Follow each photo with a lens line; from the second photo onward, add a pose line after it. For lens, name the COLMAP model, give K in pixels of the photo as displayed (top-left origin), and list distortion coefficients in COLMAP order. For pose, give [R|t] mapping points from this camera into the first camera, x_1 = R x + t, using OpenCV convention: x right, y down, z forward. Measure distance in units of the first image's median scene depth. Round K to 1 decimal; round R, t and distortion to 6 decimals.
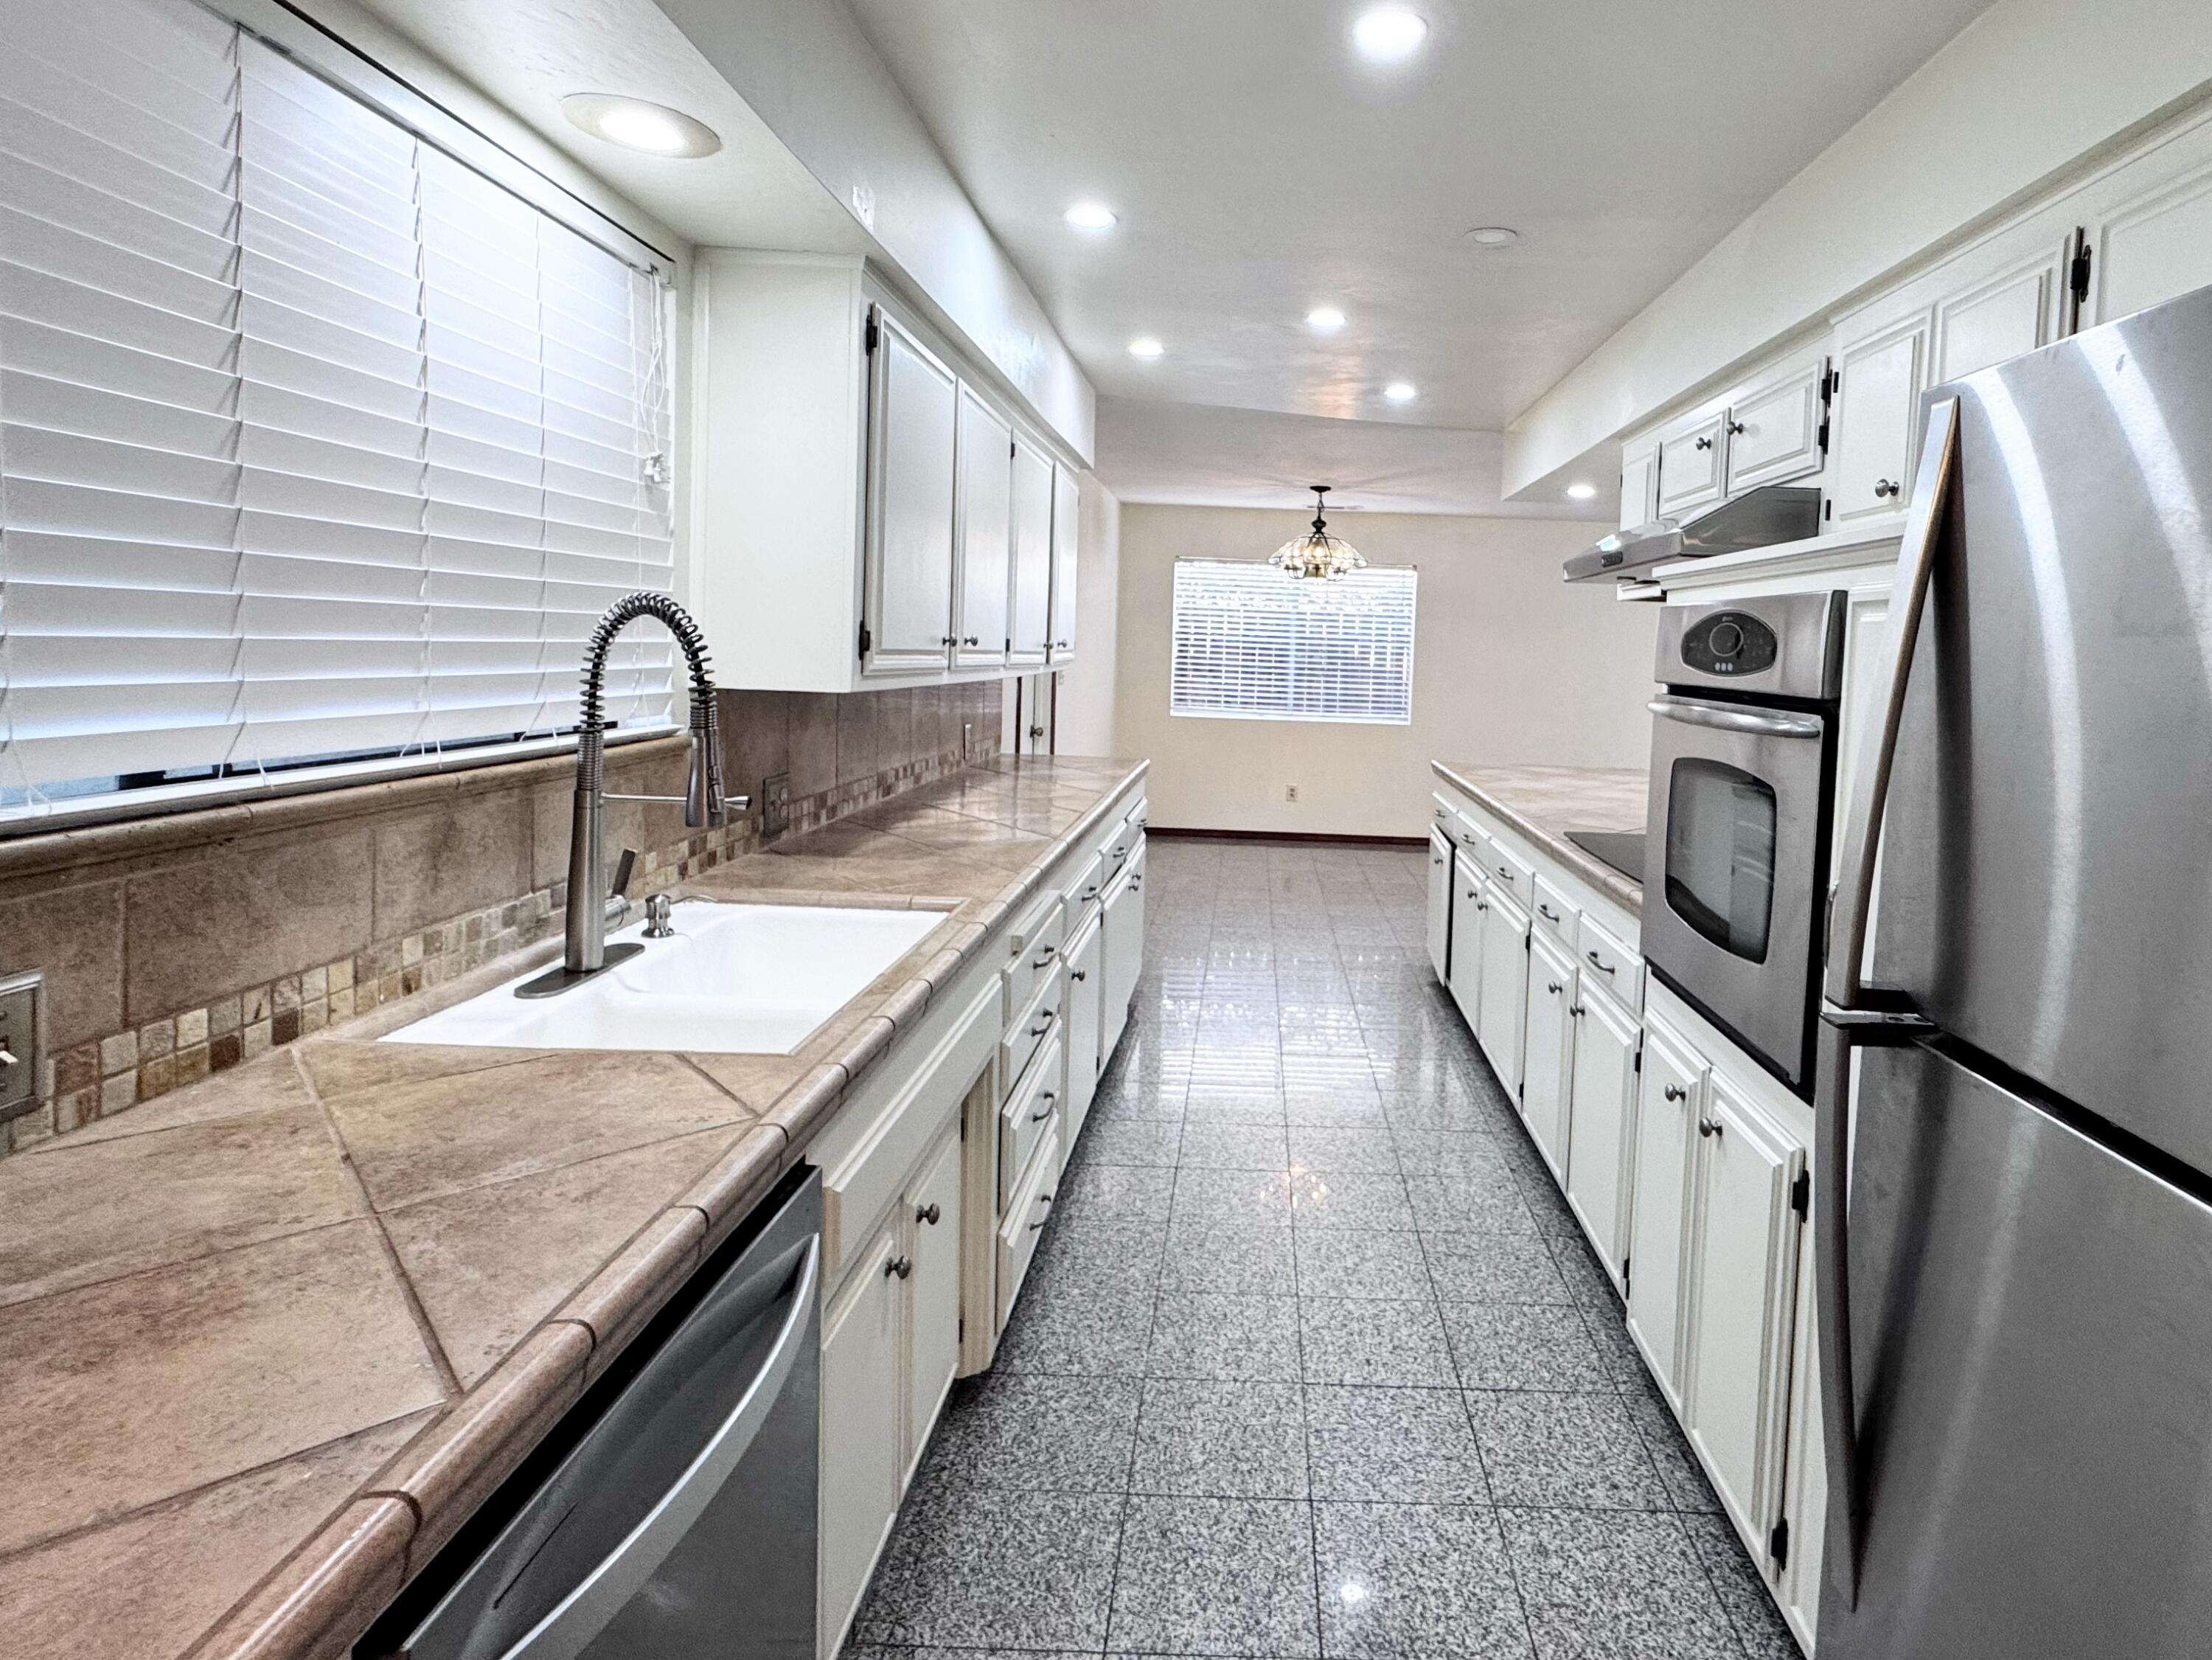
lens RADIAL K [[1175.3, 0, 1241.7], [0, 1175.3, 706.7], [0, 0, 1]] dist [-0.002247, -0.000323]
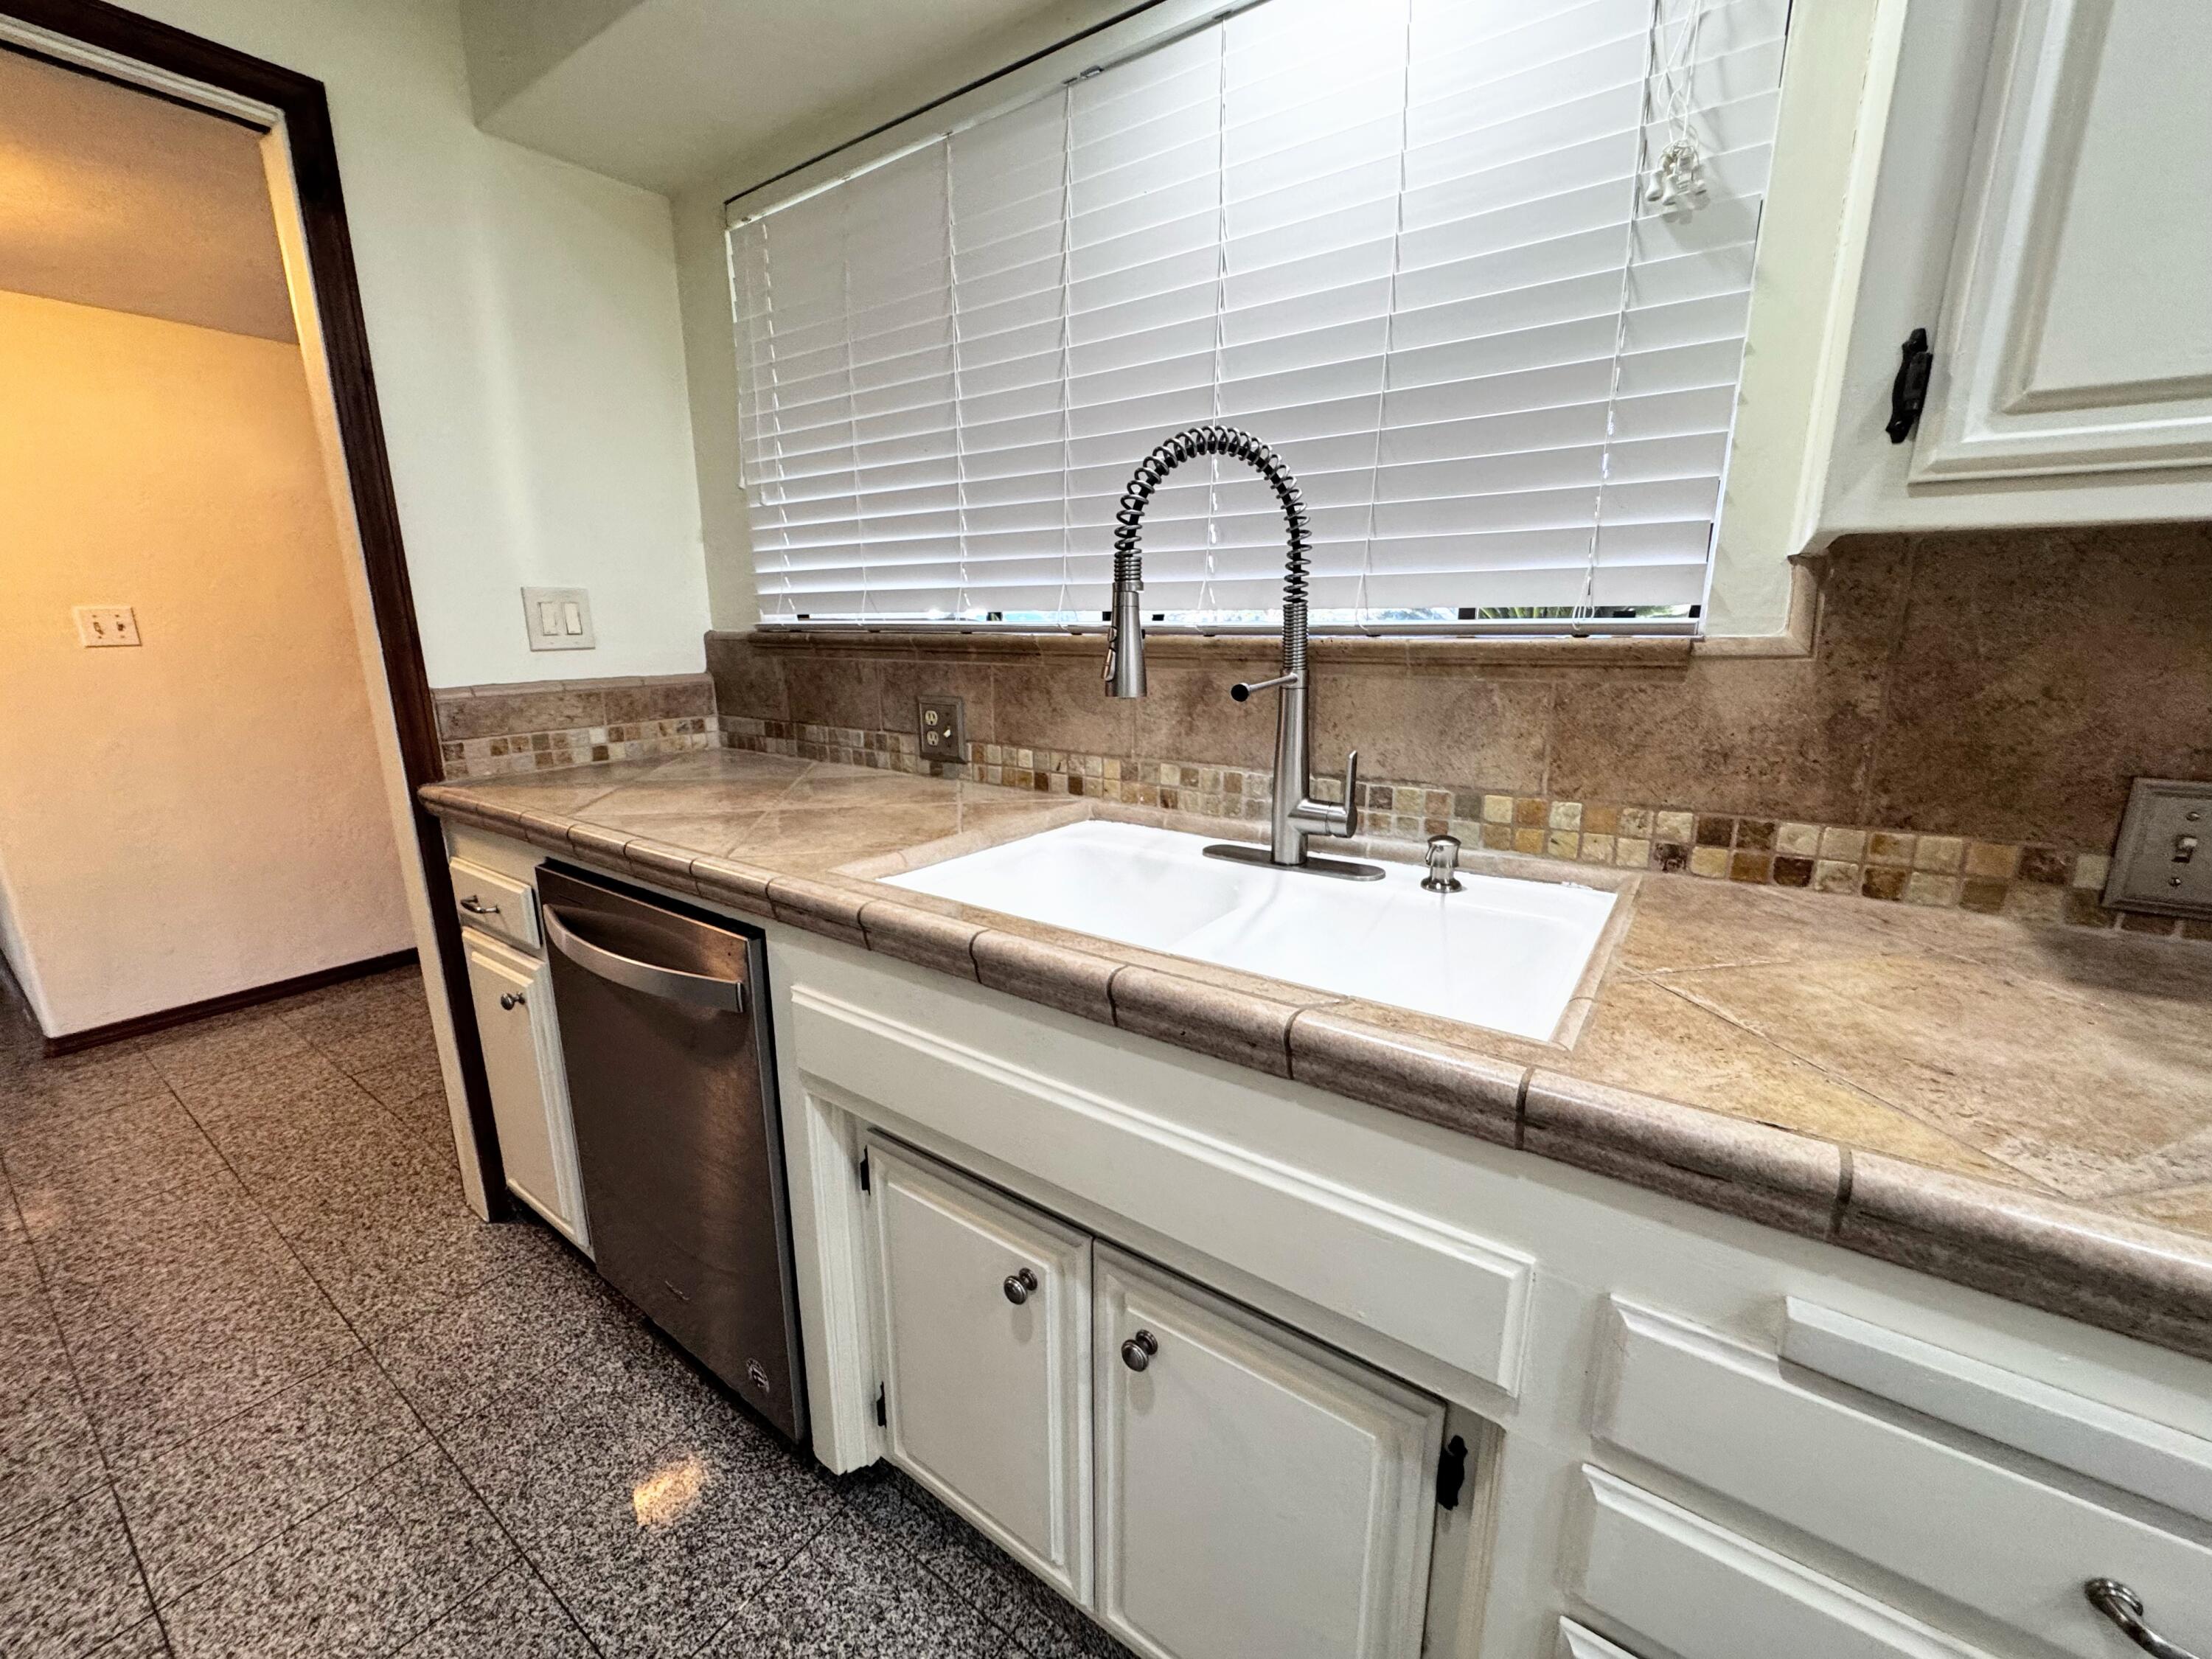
lens RADIAL K [[888.5, 0, 1106.9], [0, 888.5, 829.1], [0, 0, 1]] dist [-0.004055, 0.001053]
pose [[-0.567186, 0.156785, -0.808529, 0.117280], [-0.057987, 0.971674, 0.229100, 0.048370], [0.821546, 0.176827, -0.542028, 1.476547]]
